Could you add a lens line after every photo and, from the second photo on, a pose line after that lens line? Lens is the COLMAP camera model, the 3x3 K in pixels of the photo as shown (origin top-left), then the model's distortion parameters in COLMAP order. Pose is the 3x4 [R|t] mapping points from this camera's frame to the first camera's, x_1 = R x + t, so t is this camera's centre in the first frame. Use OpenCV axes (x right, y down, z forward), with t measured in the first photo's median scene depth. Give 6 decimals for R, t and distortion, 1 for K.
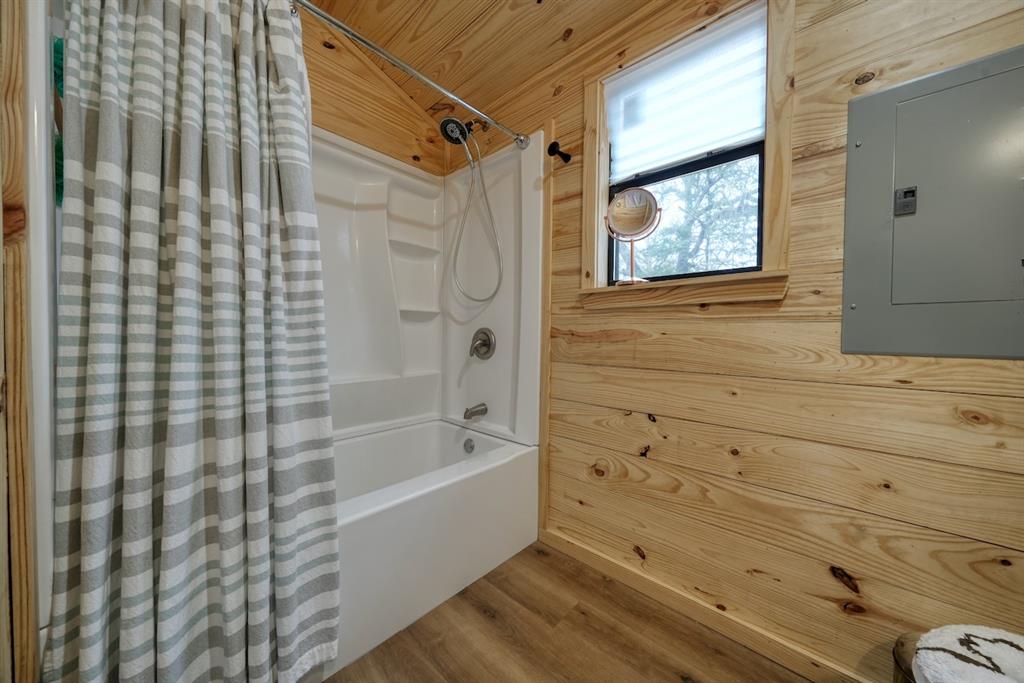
lens RADIAL K [[346.4, 0, 513.2], [0, 346.4, 340.3], [0, 0, 1]] dist [-0.006735, 0.001390]
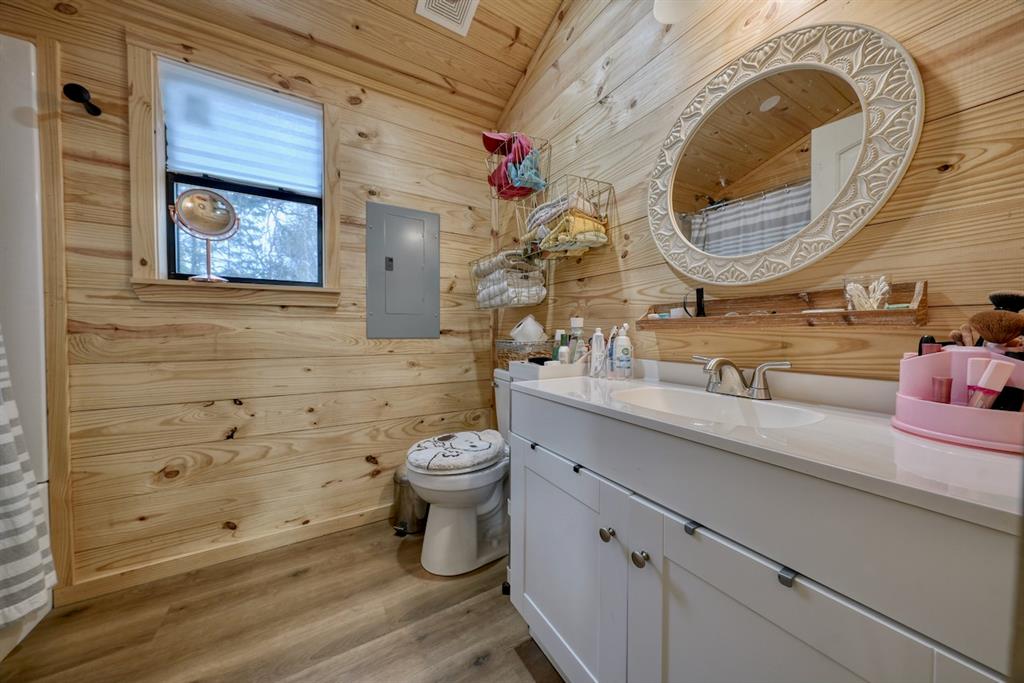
lens RADIAL K [[346.4, 0, 513.2], [0, 346.4, 340.3], [0, 0, 1]] dist [-0.006735, 0.001390]
pose [[0.287814, -0.036036, 0.957008, -0.452923], [0.015732, 0.999335, 0.032899, -0.002351], [-0.957557, 0.005587, 0.288189, -0.212120]]
